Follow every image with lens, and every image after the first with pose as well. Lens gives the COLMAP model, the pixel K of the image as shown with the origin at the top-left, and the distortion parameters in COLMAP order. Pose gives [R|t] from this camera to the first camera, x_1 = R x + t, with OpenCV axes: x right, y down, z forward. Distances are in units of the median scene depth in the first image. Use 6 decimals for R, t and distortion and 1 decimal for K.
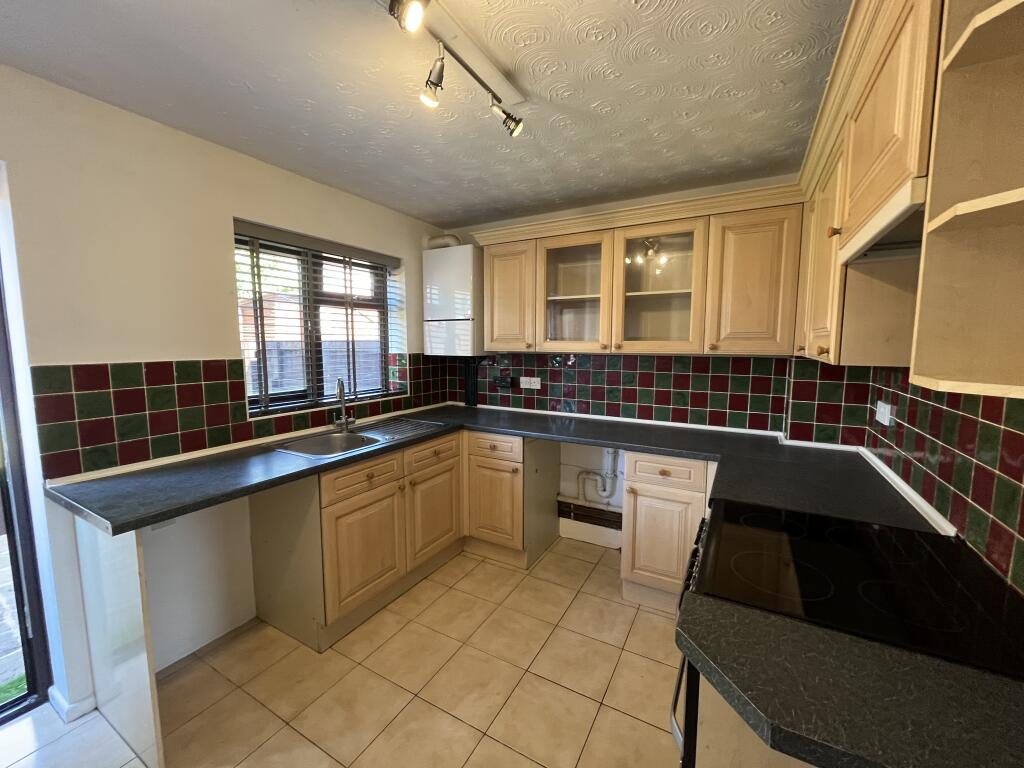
lens RADIAL K [[417.4, 0, 512.0], [0, 417.4, 384.0], [0, 0, 1]] dist [0.000914, 0.000003]
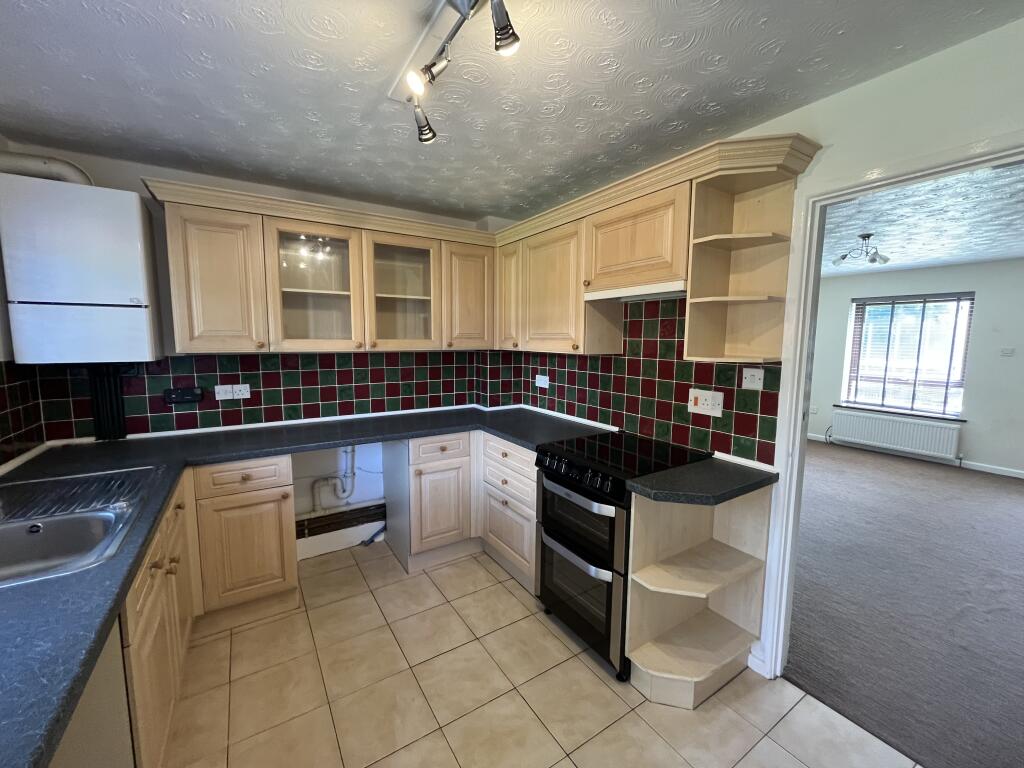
lens RADIAL K [[411.8, 0, 517.7], [0, 411.8, 384.4], [0, 0, 1]] dist [-0.000450, -0.000098]
pose [[0.465255, -0.096681, 0.879881, -0.468669], [0.083869, 0.994360, 0.064913, -0.026937], [-0.881195, 0.043593, 0.470739, 0.195696]]
